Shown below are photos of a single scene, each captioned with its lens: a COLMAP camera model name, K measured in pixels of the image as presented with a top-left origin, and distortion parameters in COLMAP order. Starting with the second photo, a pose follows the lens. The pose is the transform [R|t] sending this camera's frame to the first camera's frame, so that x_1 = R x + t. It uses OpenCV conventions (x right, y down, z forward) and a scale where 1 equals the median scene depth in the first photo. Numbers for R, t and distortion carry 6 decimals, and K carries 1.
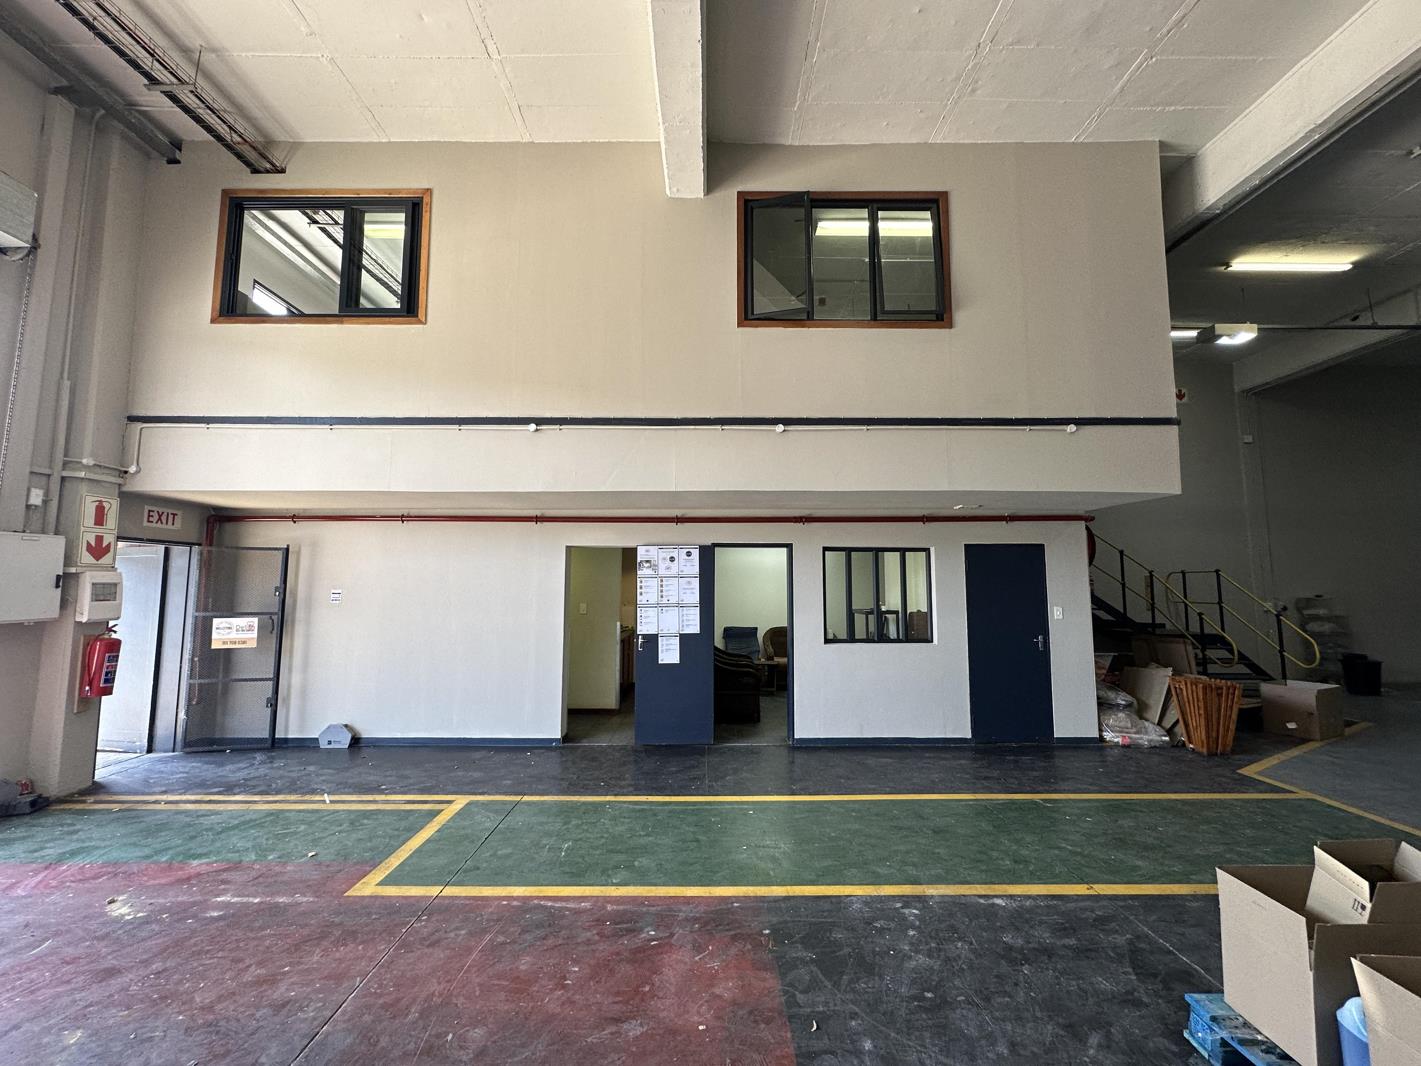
lens RADIAL K [[567.1, 0, 712.4], [0, 567.1, 536.0], [0, 0, 1]] dist [-0.002095, 0.000416]
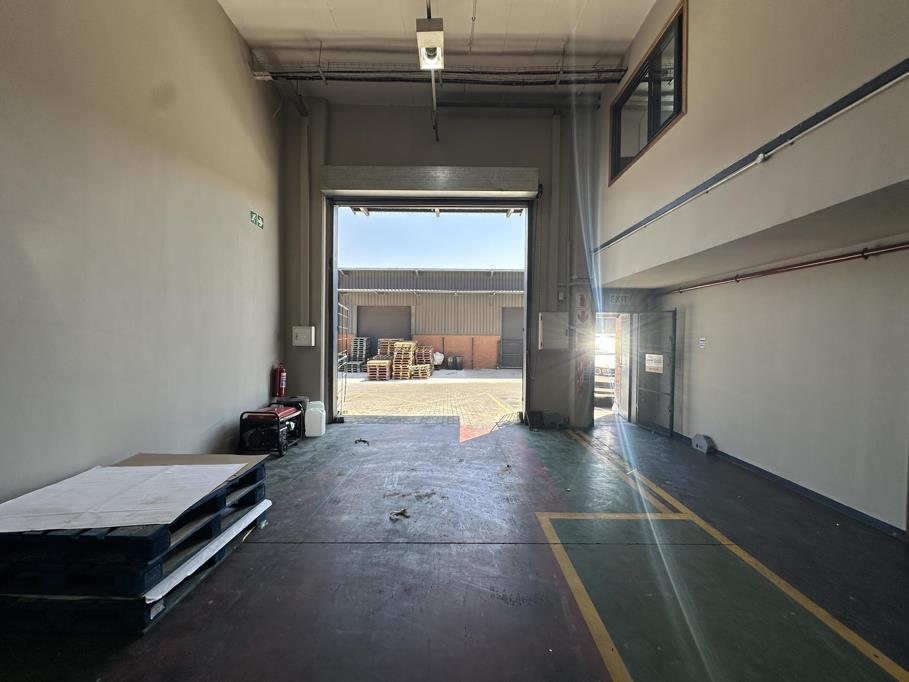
lens RADIAL K [[362.8, 0, 454.1], [0, 362.8, 343.2], [0, 0, 1]] dist [-0.002095, 0.000416]
pose [[0.001543, 0.020860, -0.999781, 0.232058], [0.076617, 0.996841, 0.020917, 0.045722], [0.997059, -0.076633, -0.000060, 0.428697]]
